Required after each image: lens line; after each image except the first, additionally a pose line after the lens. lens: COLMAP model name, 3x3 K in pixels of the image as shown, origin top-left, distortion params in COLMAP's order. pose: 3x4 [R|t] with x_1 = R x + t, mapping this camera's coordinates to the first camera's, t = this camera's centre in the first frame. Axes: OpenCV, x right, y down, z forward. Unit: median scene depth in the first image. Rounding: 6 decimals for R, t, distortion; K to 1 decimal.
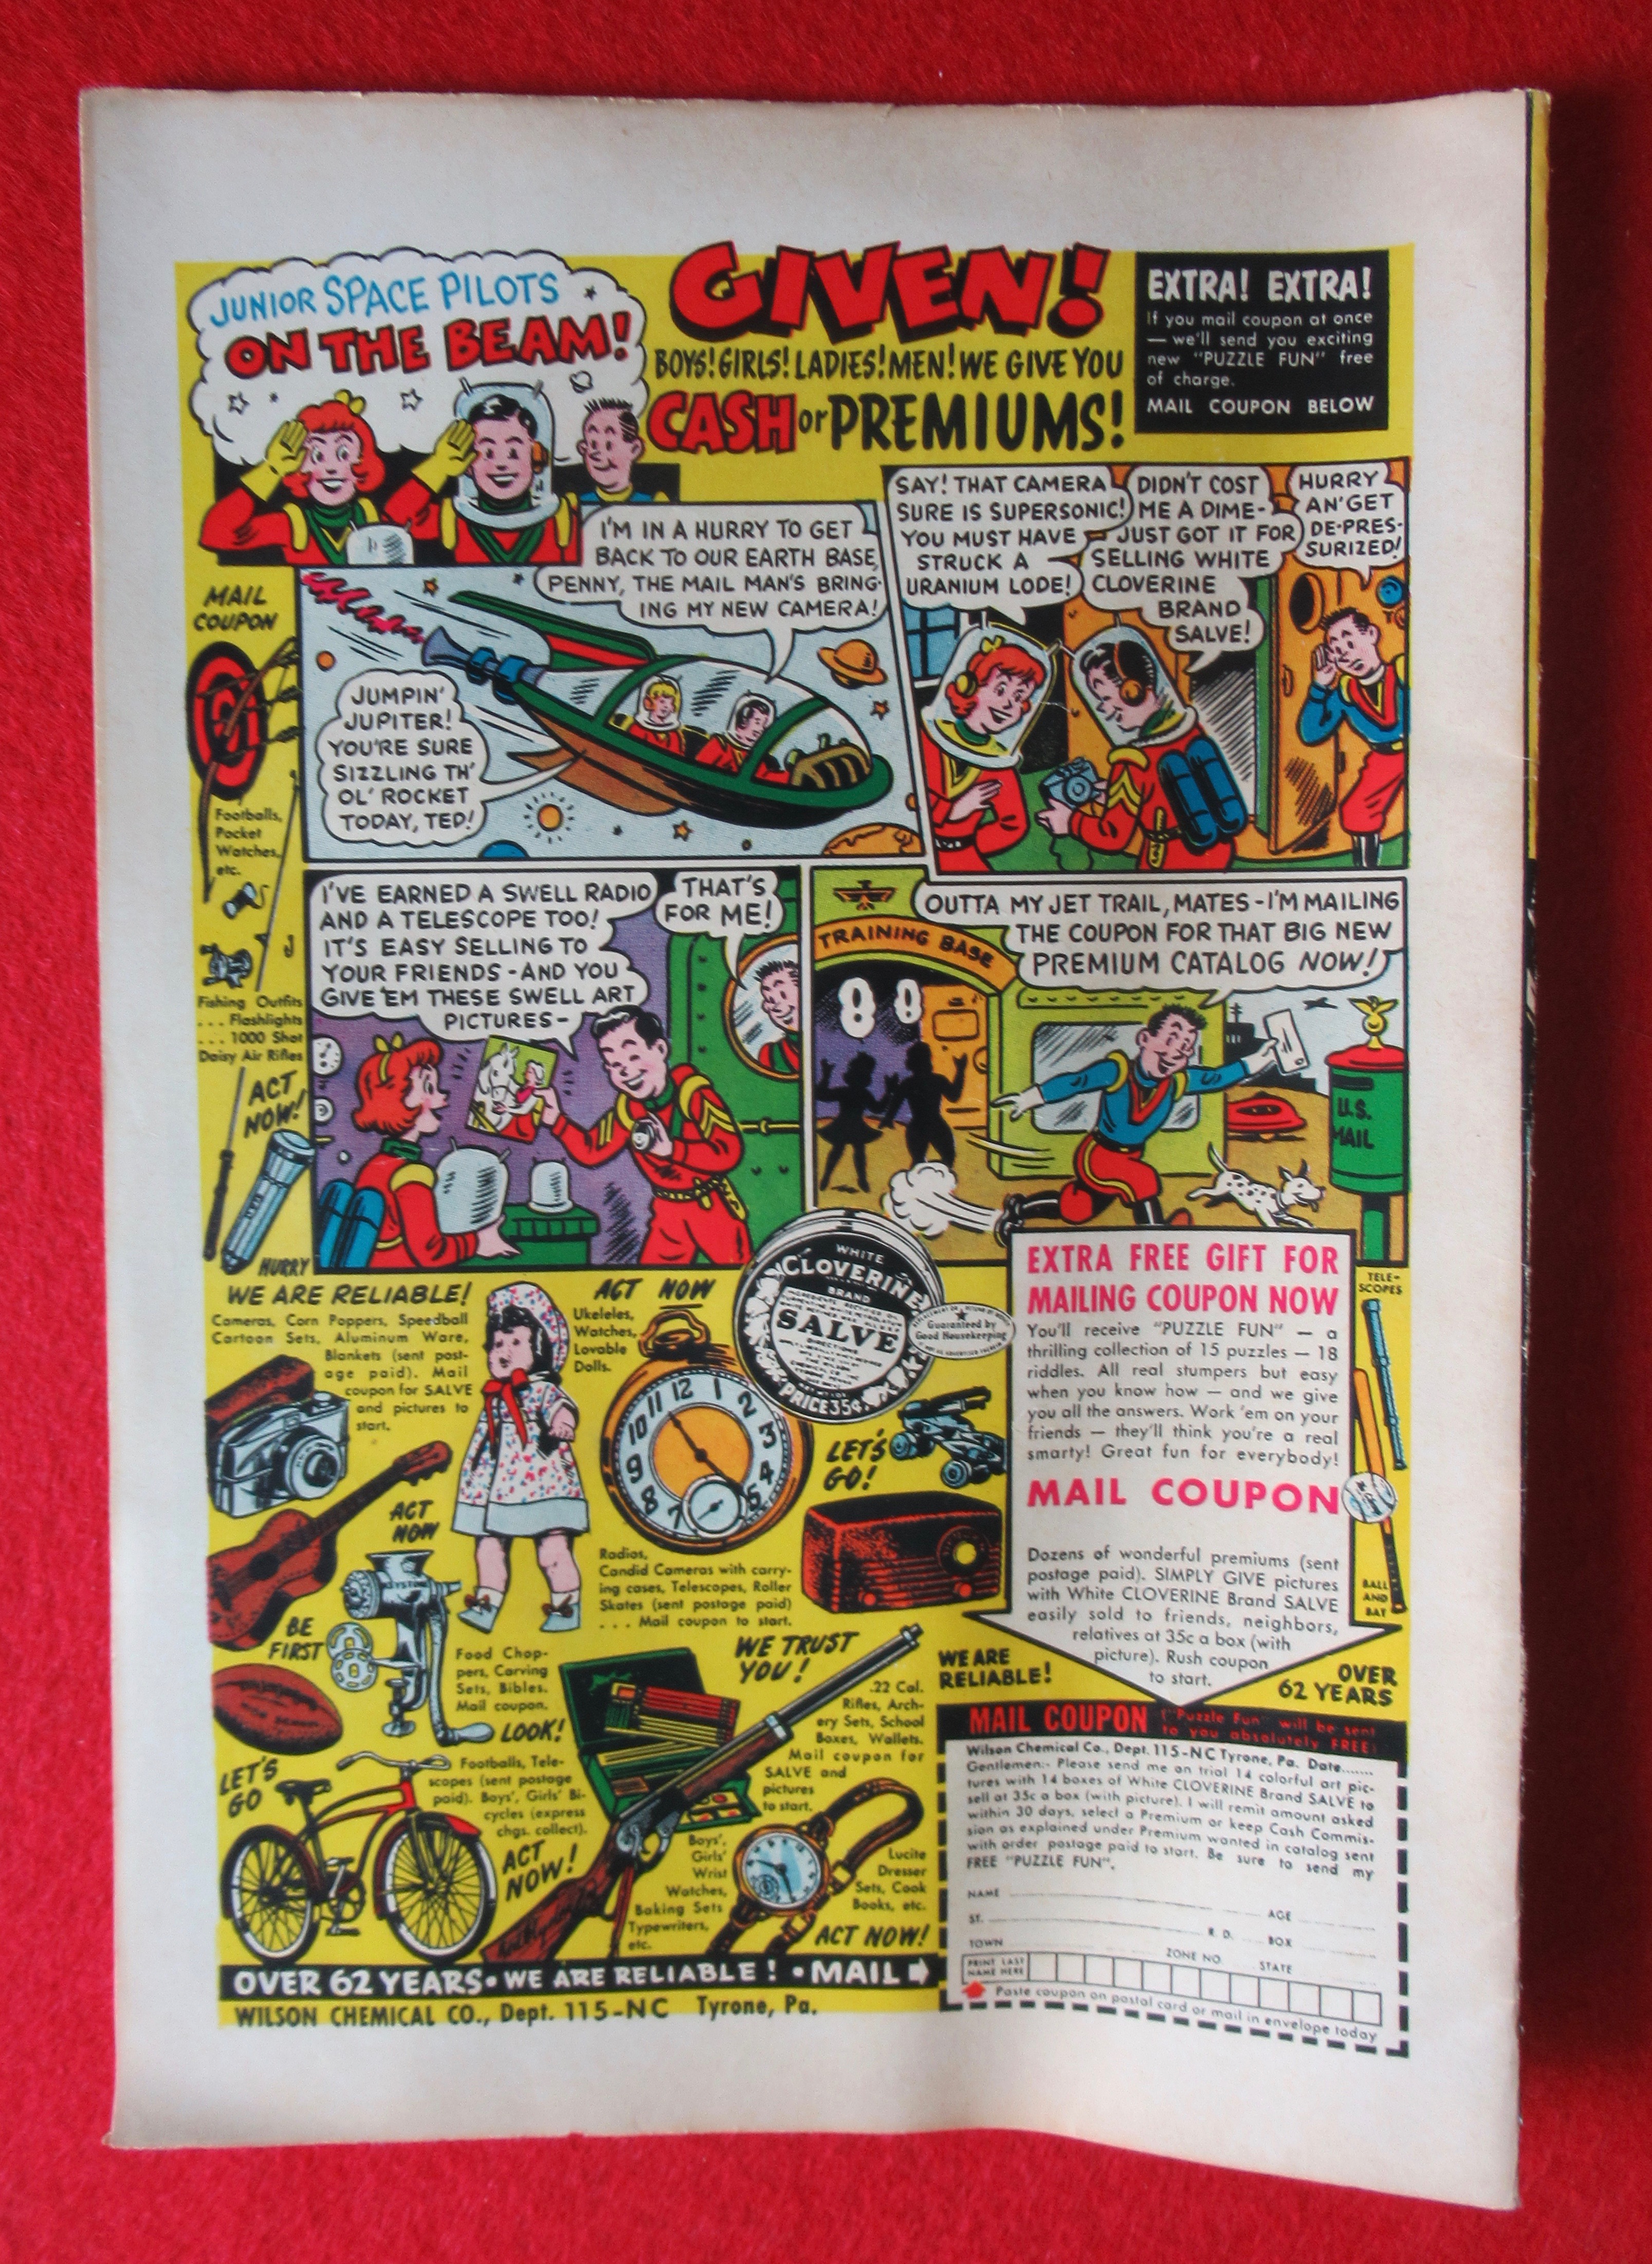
lens RADIAL K [[898.0, 0, 826.4], [0, 898.0, 1143.9], [0, 0, 1]] dist [-0.000682, -0.000085]
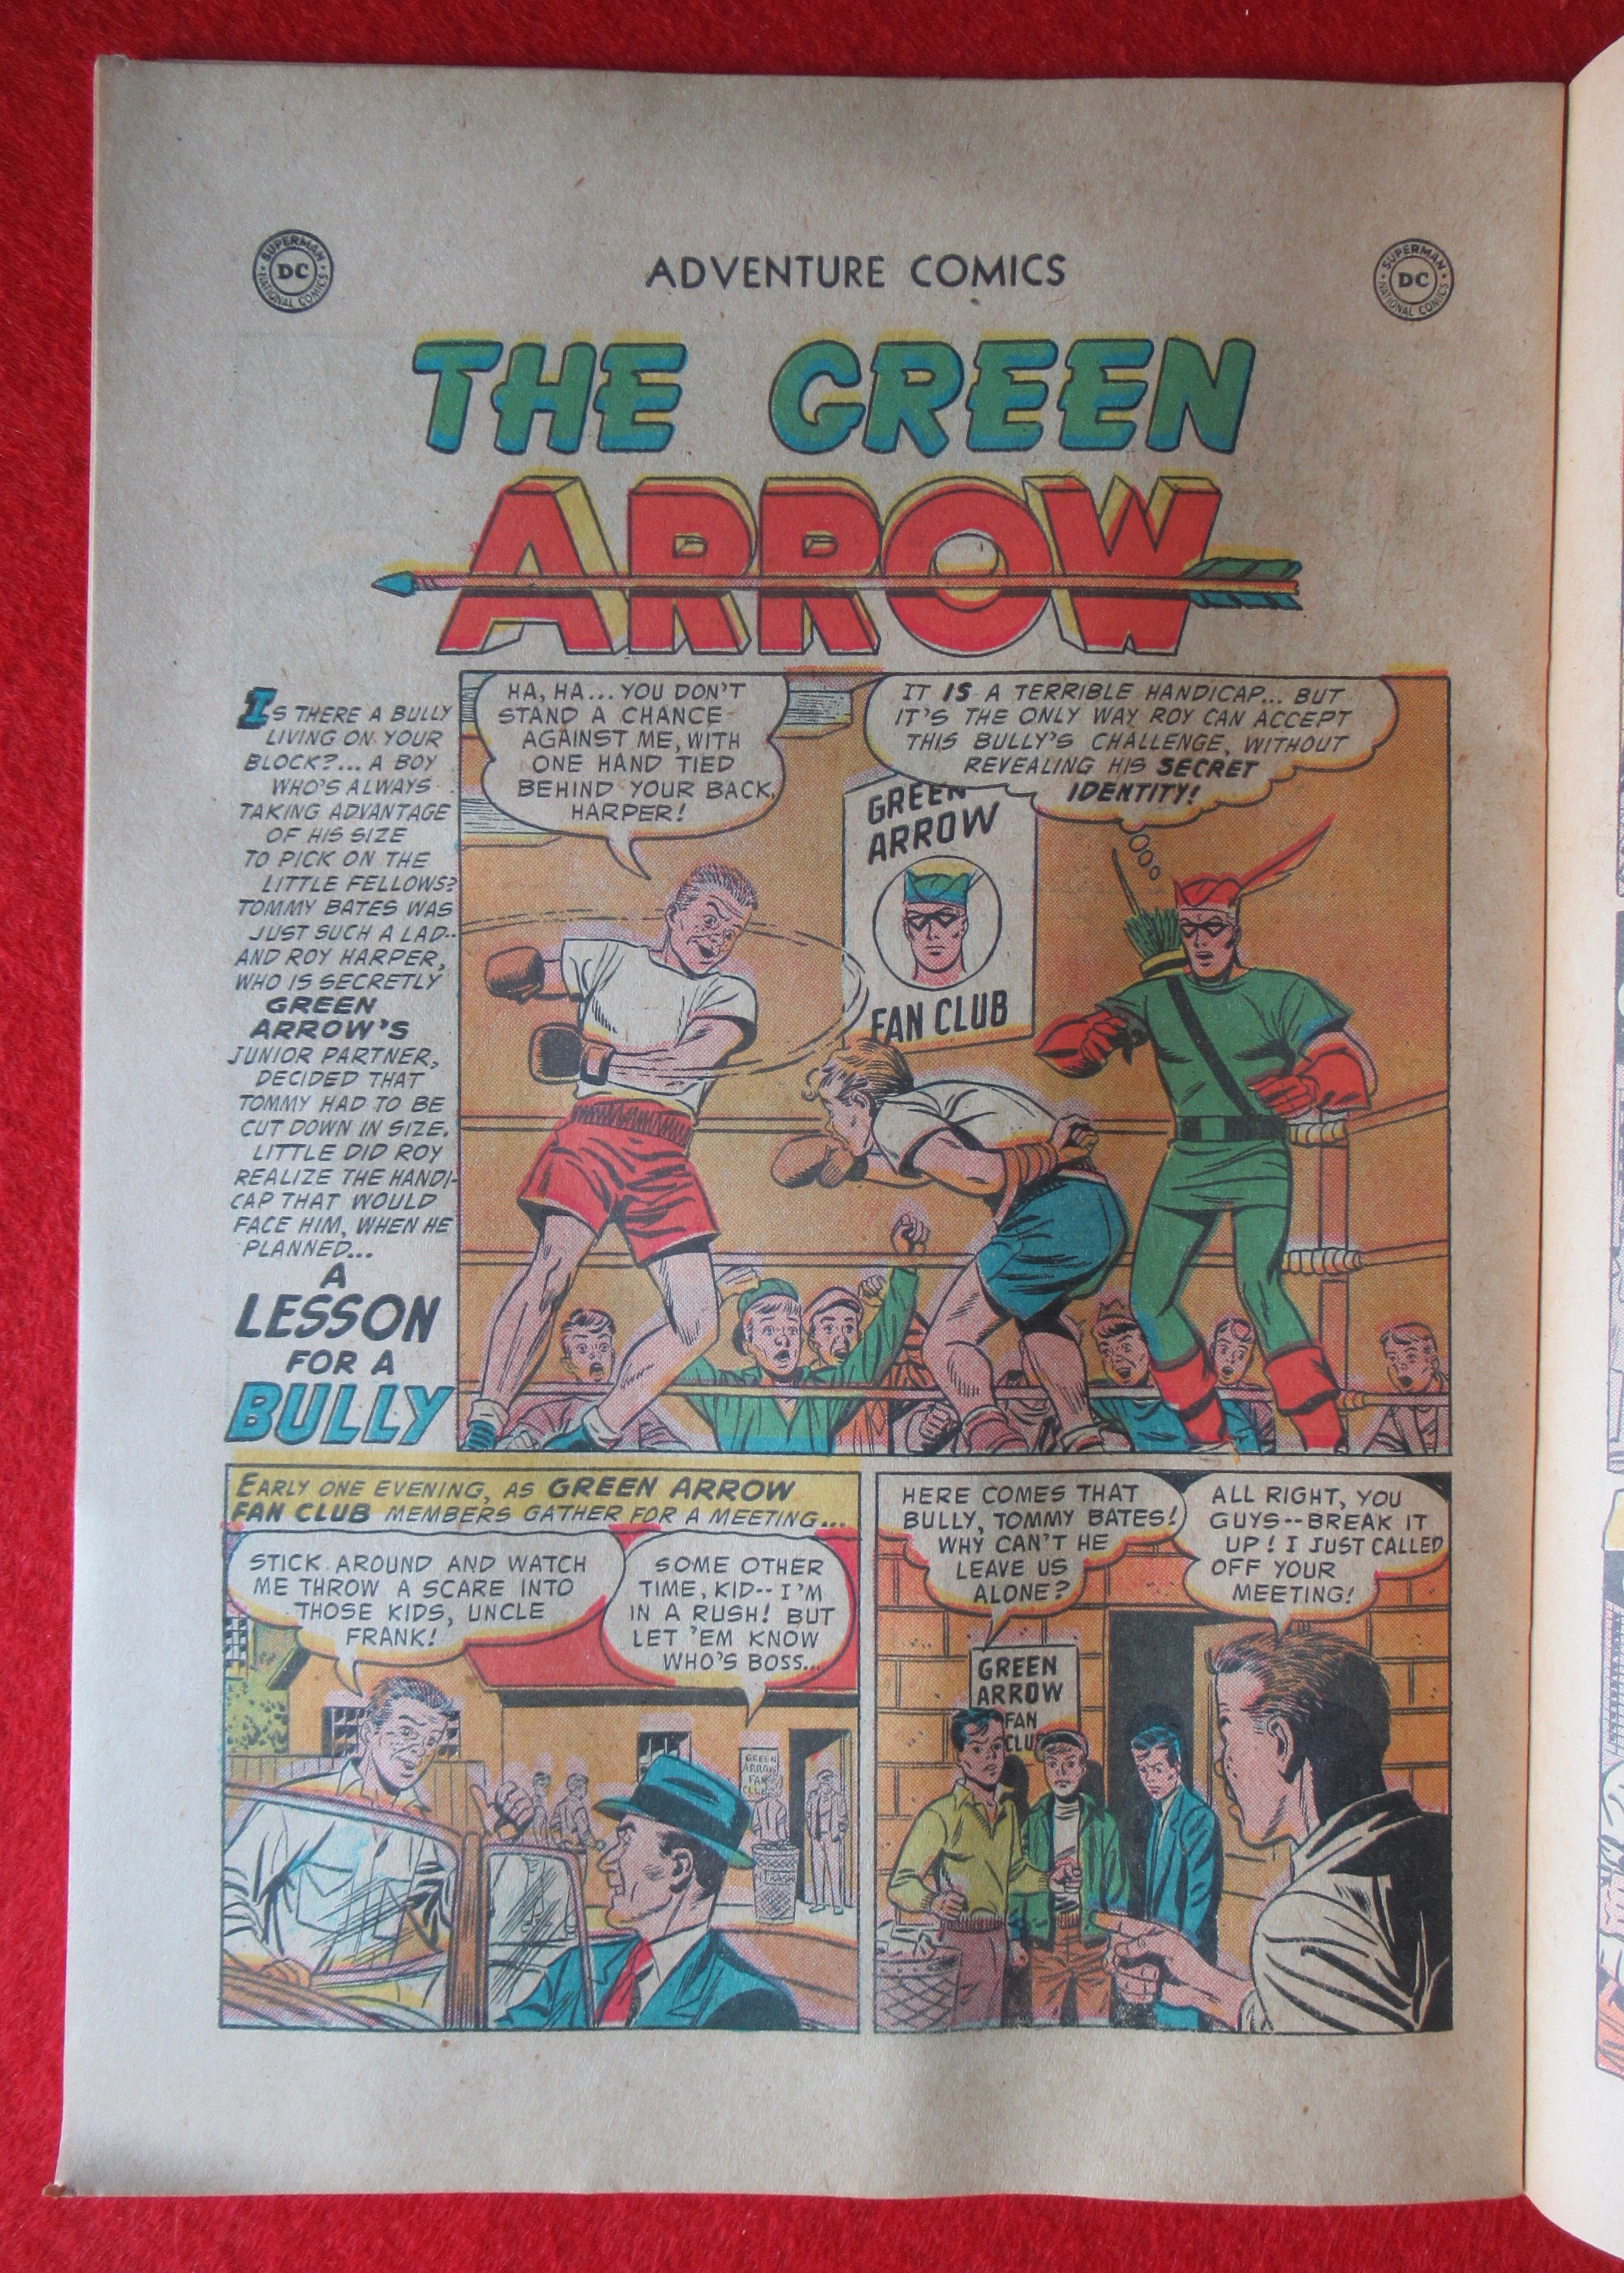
lens RADIAL K [[940.5, 0, 811.7], [0, 940.5, 1124.9], [0, 0, 1]] dist [-0.002410, -0.000462]
pose [[0.999824, 0.018655, -0.002070, -0.325654], [-0.018692, 0.999634, -0.019544, 0.017397], [0.001705, 0.019579, 0.999807, -0.018838]]
